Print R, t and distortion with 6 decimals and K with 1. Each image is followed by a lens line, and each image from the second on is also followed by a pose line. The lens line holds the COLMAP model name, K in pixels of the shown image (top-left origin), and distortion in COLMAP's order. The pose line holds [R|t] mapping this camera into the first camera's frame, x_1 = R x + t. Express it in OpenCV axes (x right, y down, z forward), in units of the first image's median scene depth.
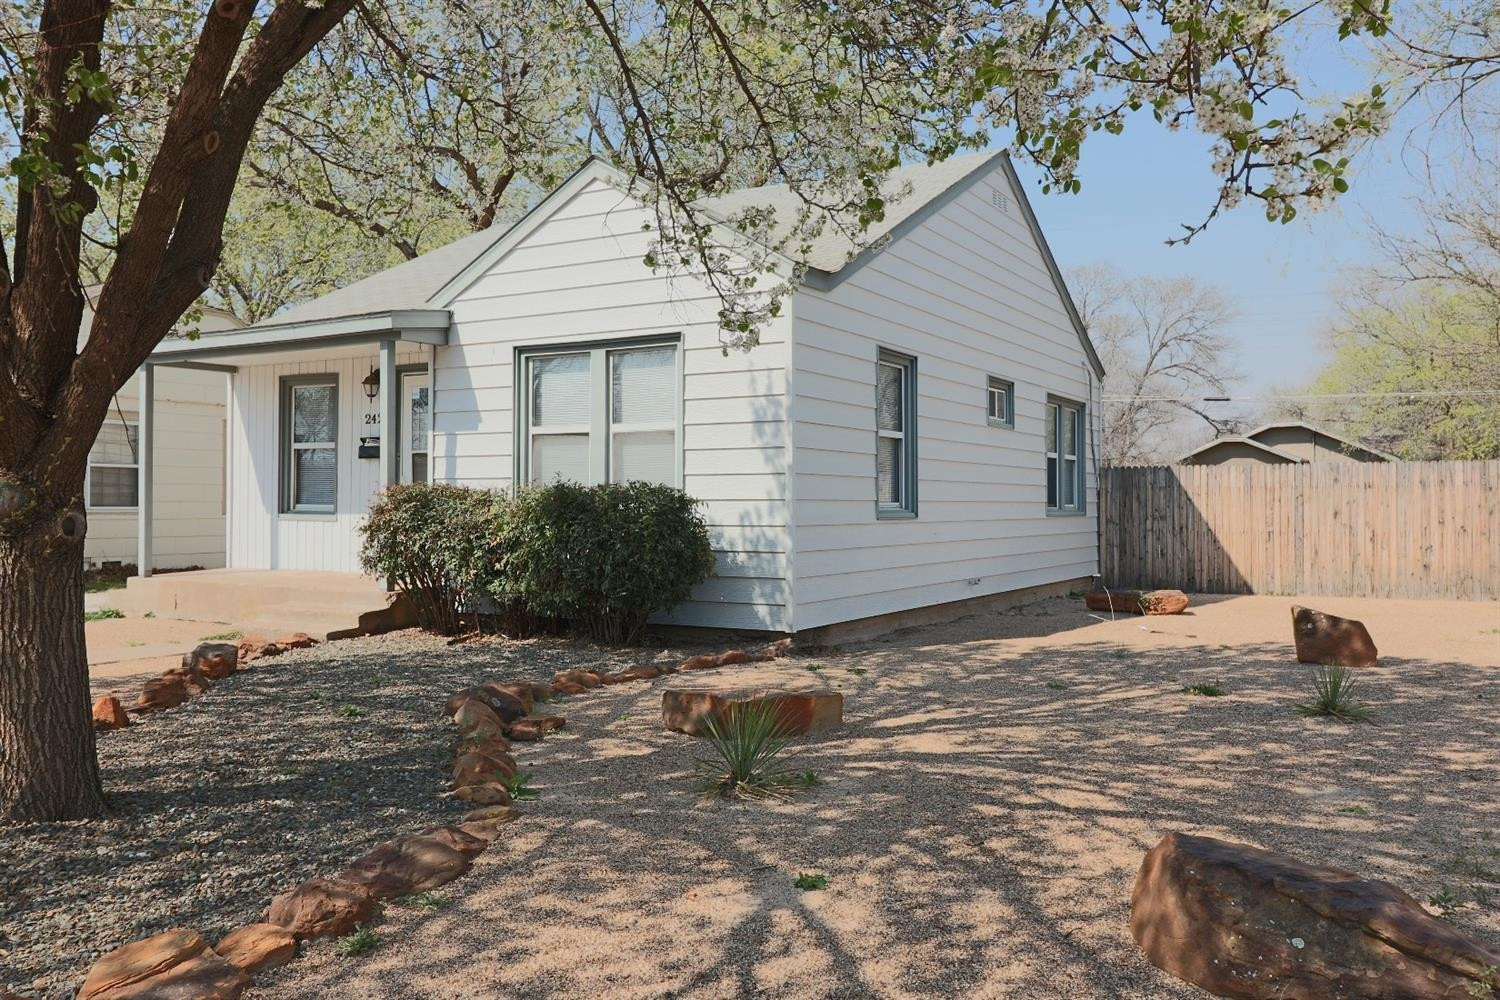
lens RADIAL K [[1201.1, 0, 752.1], [0, 1201.1, 499.2], [0, 0, 1]] dist [0.001163, -0.000251]
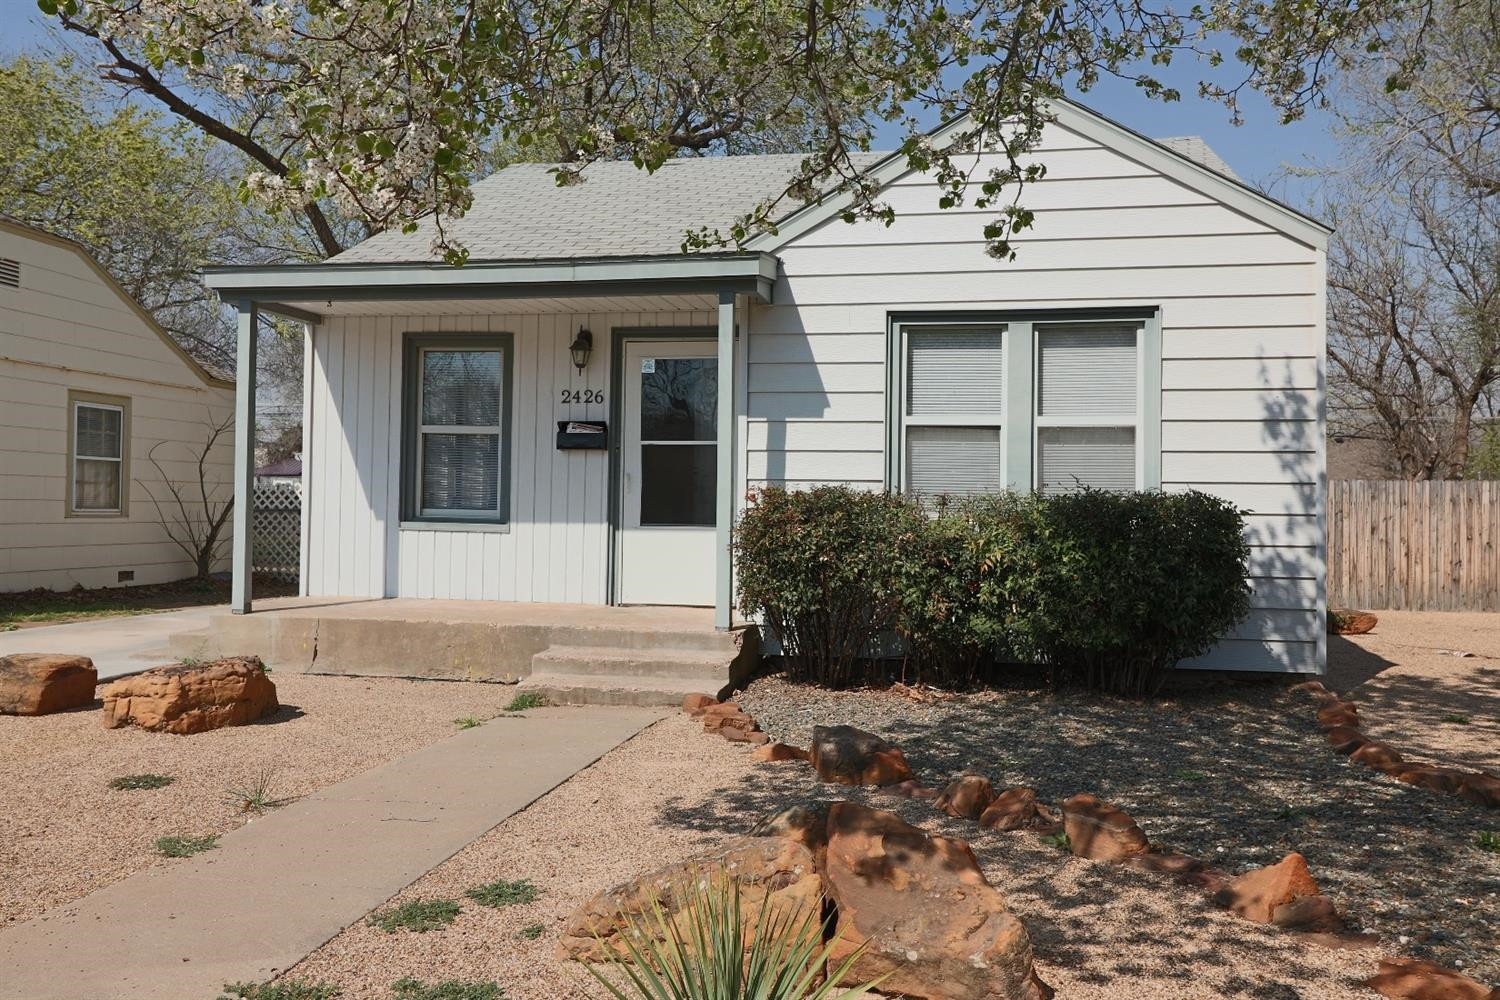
lens RADIAL K [[1201.1, 0, 746.9], [0, 1201.1, 500.8], [0, 0, 1]] dist [0.001163, -0.000251]
pose [[0.940986, 0.014857, 0.338119, -0.529745], [-0.013916, 0.999890, -0.005205, 0.000324], [-0.338159, 0.000193, 0.941089, 0.295318]]
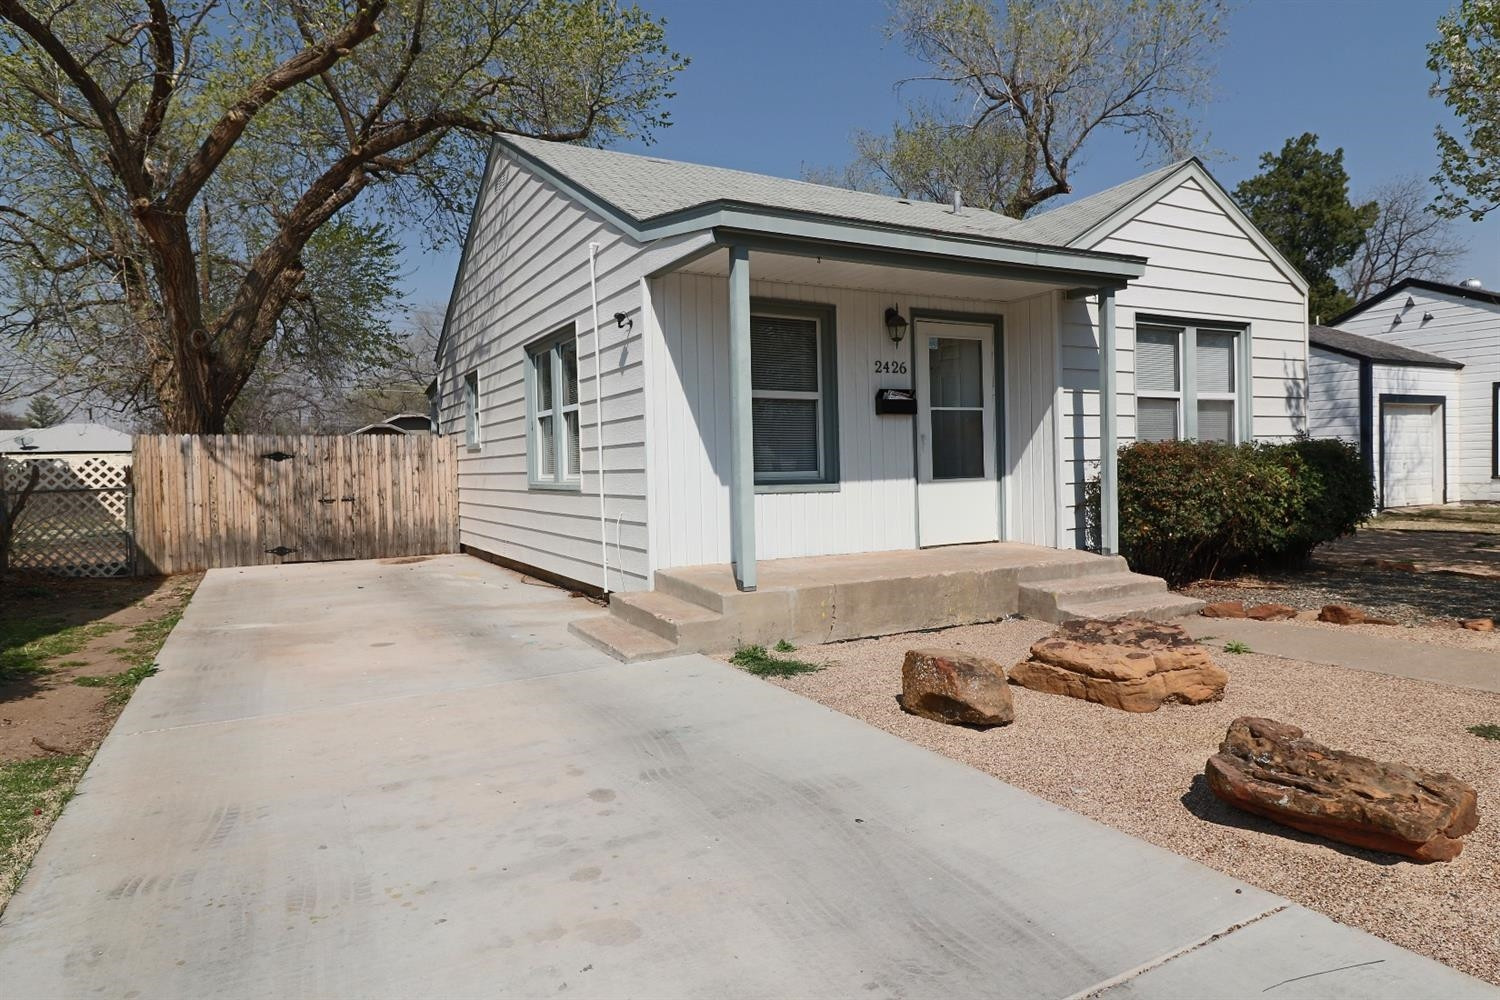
lens RADIAL K [[887.1, 0, 748.3], [0, 887.1, 492.6], [0, 0, 1]] dist [-0.003777, -0.001505]
pose [[0.523795, -0.039231, 0.850941, -1.017307], [0.020362, 0.999230, 0.033534, -0.002184], [-0.851601, -0.000238, 0.524191, 0.857897]]
